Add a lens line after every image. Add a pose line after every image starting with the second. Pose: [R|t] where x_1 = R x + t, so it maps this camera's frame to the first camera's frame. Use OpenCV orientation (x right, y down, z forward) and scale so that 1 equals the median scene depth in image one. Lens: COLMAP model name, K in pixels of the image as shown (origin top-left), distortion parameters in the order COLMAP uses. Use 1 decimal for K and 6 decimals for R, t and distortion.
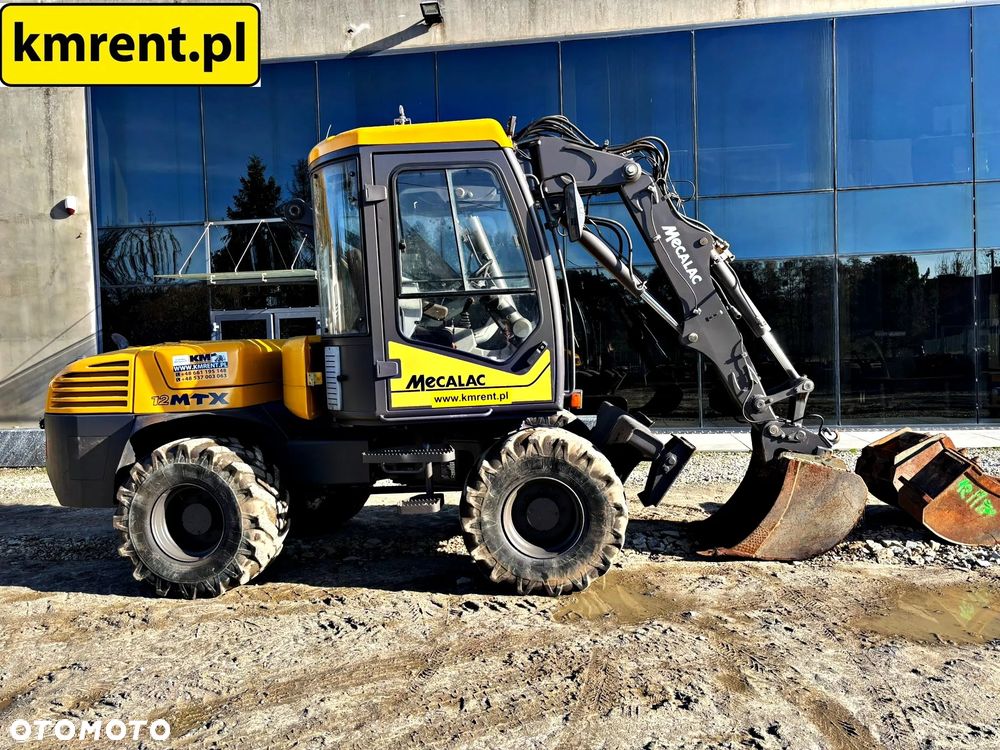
lens RADIAL K [[758.8, 0, 525.1], [0, 758.8, 364.0], [0, 0, 1]] dist [0.031815, -0.004195]
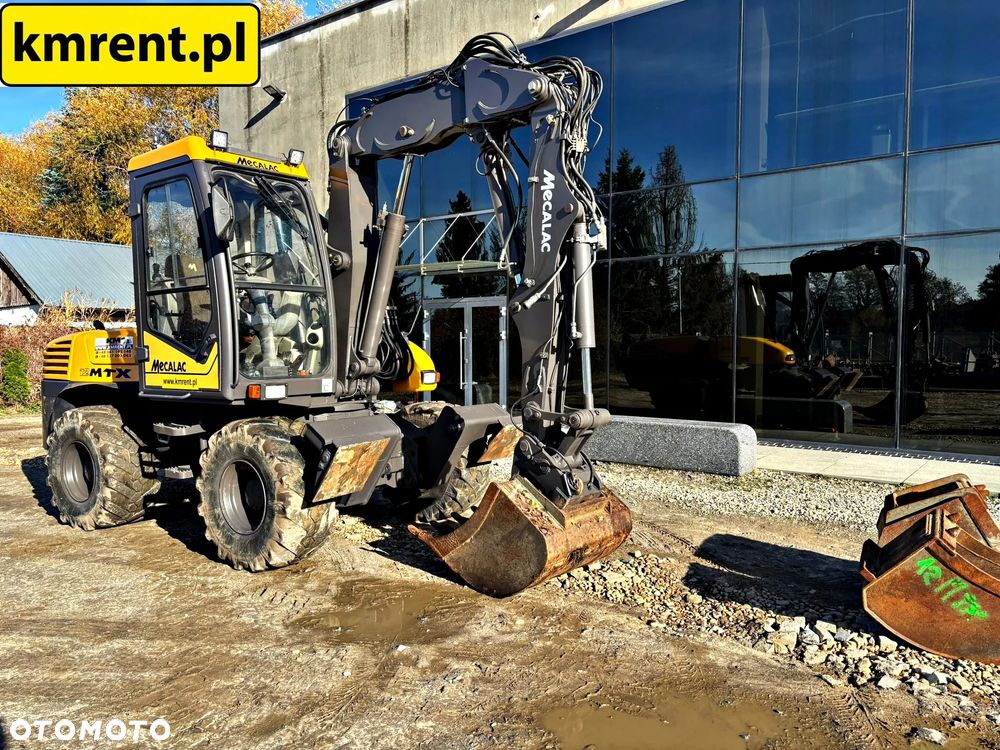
lens RADIAL K [[762.7, 0, 502.7], [0, 762.7, 378.4], [0, 0, 1]] dist [0.064810, -0.070146]
pose [[0.863742, 0.055691, -0.500848, 0.607425], [-0.038521, 0.998263, 0.044569, -0.023086], [0.502460, -0.019202, 0.864387, 0.239277]]
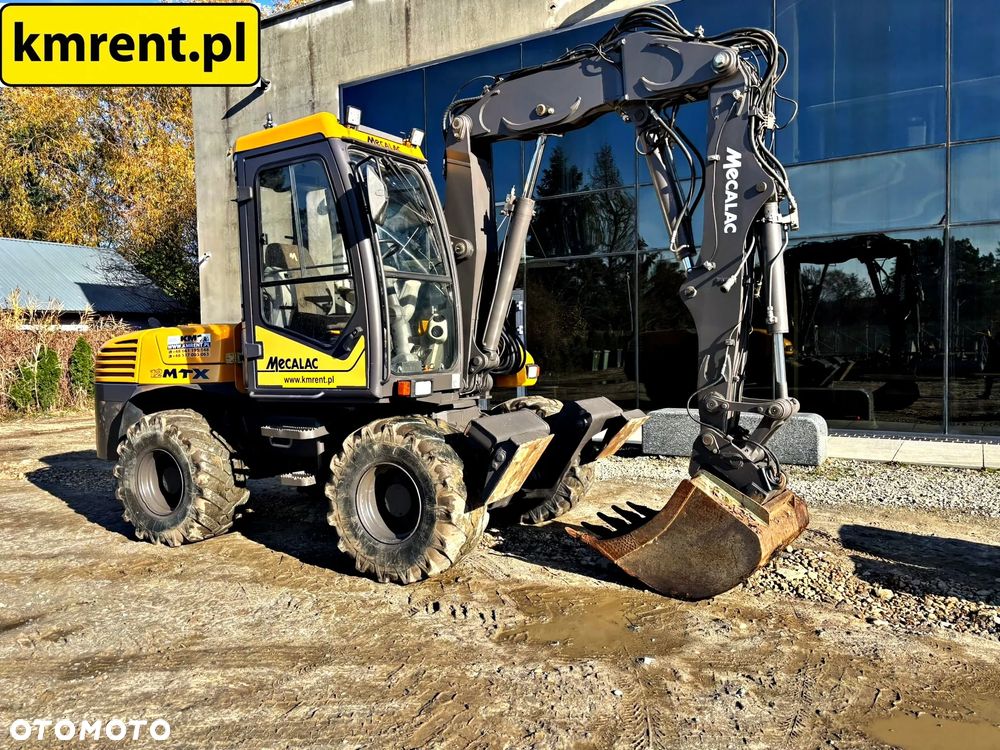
lens RADIAL K [[764.5, 0, 504.0], [0, 764.5, 367.9], [0, 0, 1]] dist [0.064467, -0.067261]
pose [[0.906836, 0.032244, -0.420248, 0.337306], [-0.021638, 0.999316, 0.029980, -0.004541], [0.420928, -0.018094, 0.906914, 0.158924]]
